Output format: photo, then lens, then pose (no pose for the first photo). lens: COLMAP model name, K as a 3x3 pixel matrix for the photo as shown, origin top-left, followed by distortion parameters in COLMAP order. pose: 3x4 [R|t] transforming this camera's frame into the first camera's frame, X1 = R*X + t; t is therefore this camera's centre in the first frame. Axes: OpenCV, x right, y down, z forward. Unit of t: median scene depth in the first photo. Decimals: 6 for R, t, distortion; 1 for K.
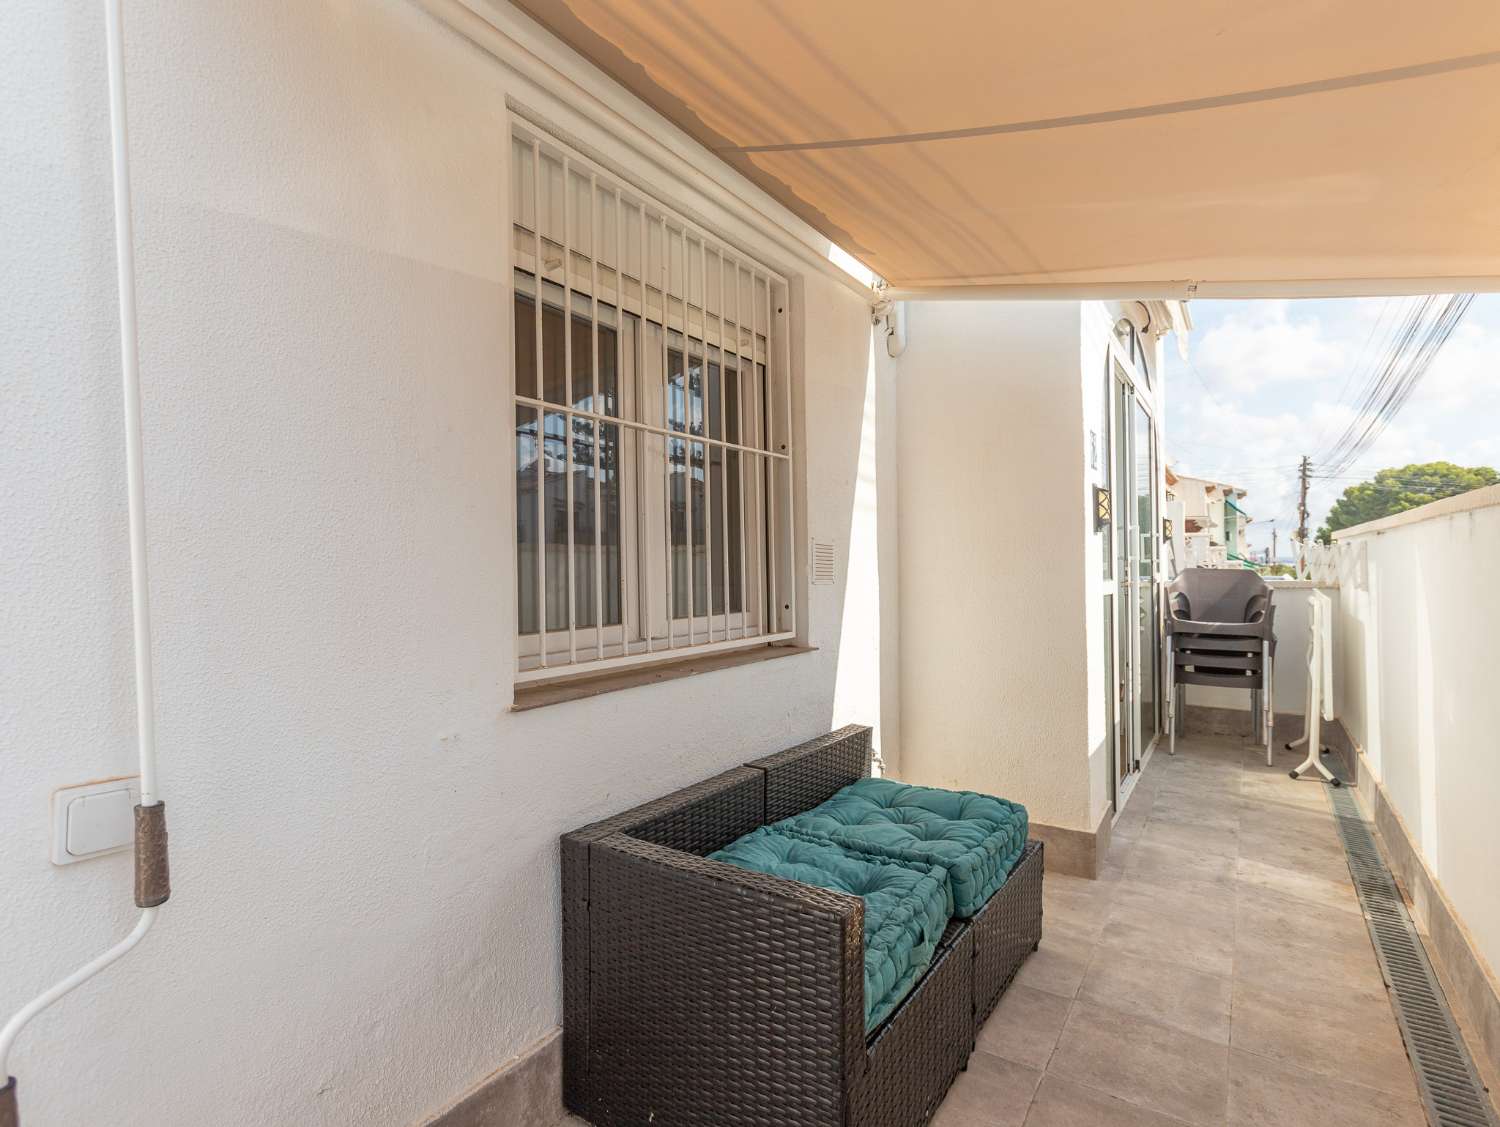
lens RADIAL K [[744.4, 0, 769.3], [0, 744.4, 566.5], [0, 0, 1]] dist [-0.017613, 0.015421]
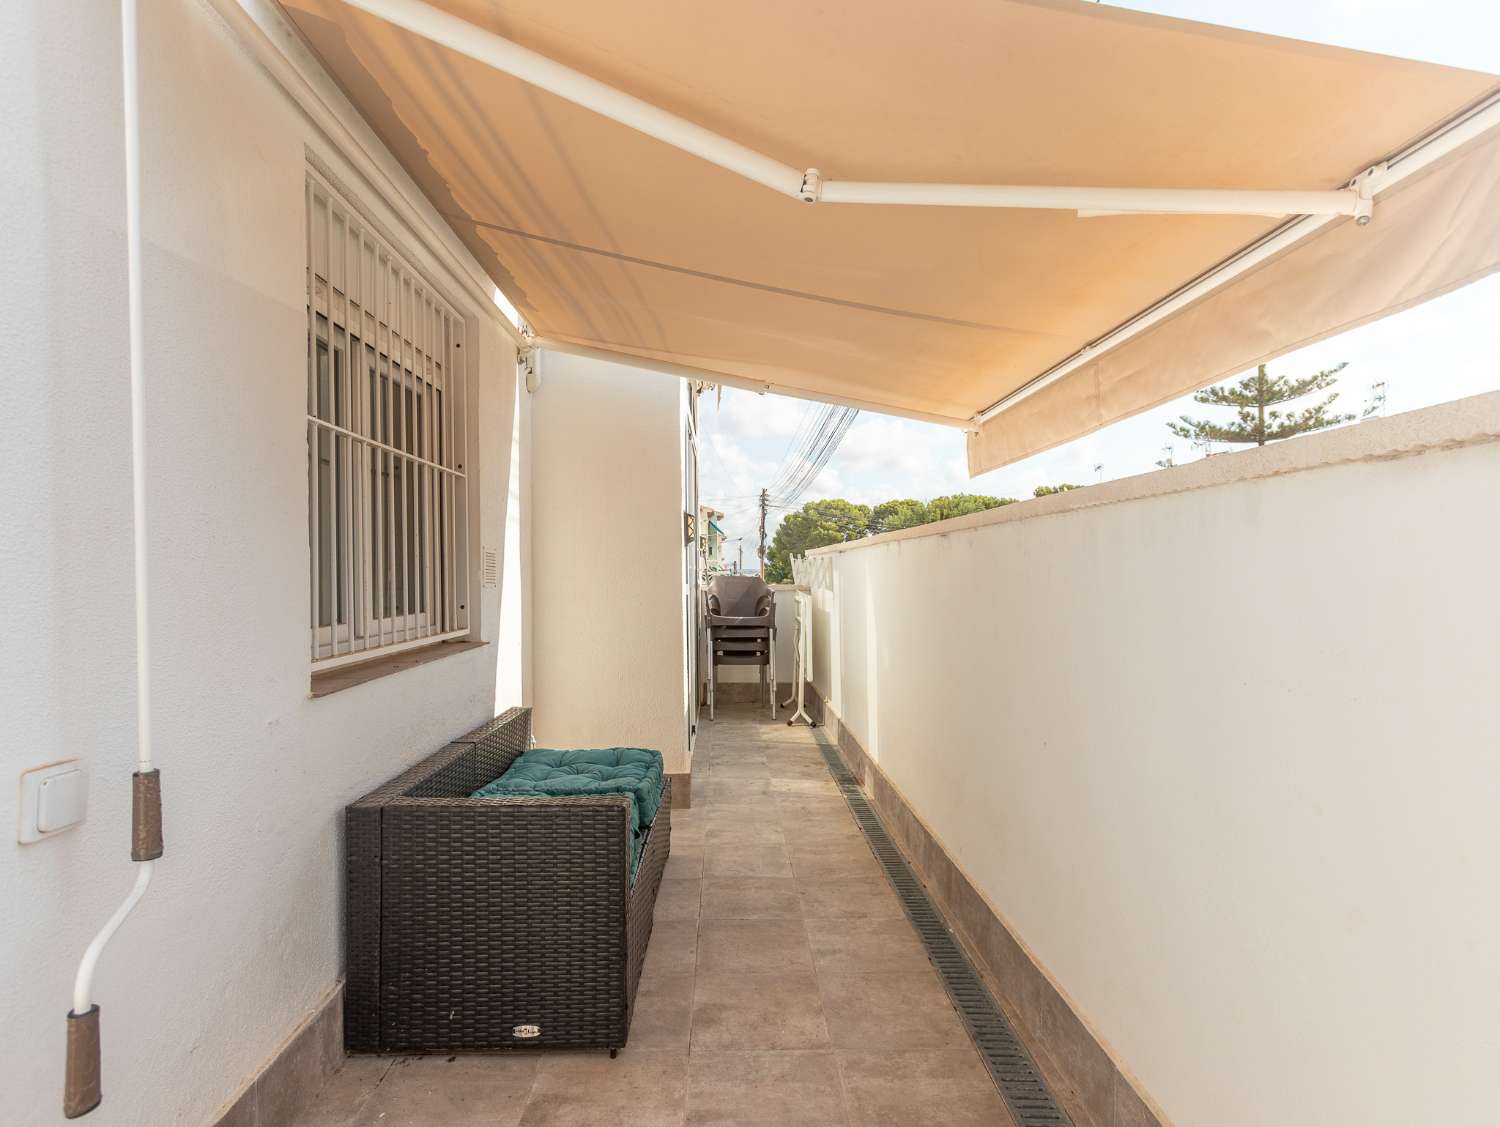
lens RADIAL K [[760.8, 0, 743.8], [0, 760.8, 566.7], [0, 0, 1]] dist [-0.018311, 0.016909]
pose [[0.815631, 0.008235, 0.578514, -0.264557], [-0.000051, 0.999900, -0.014161, 0.008060], [-0.578573, 0.011521, 0.815549, -0.168963]]
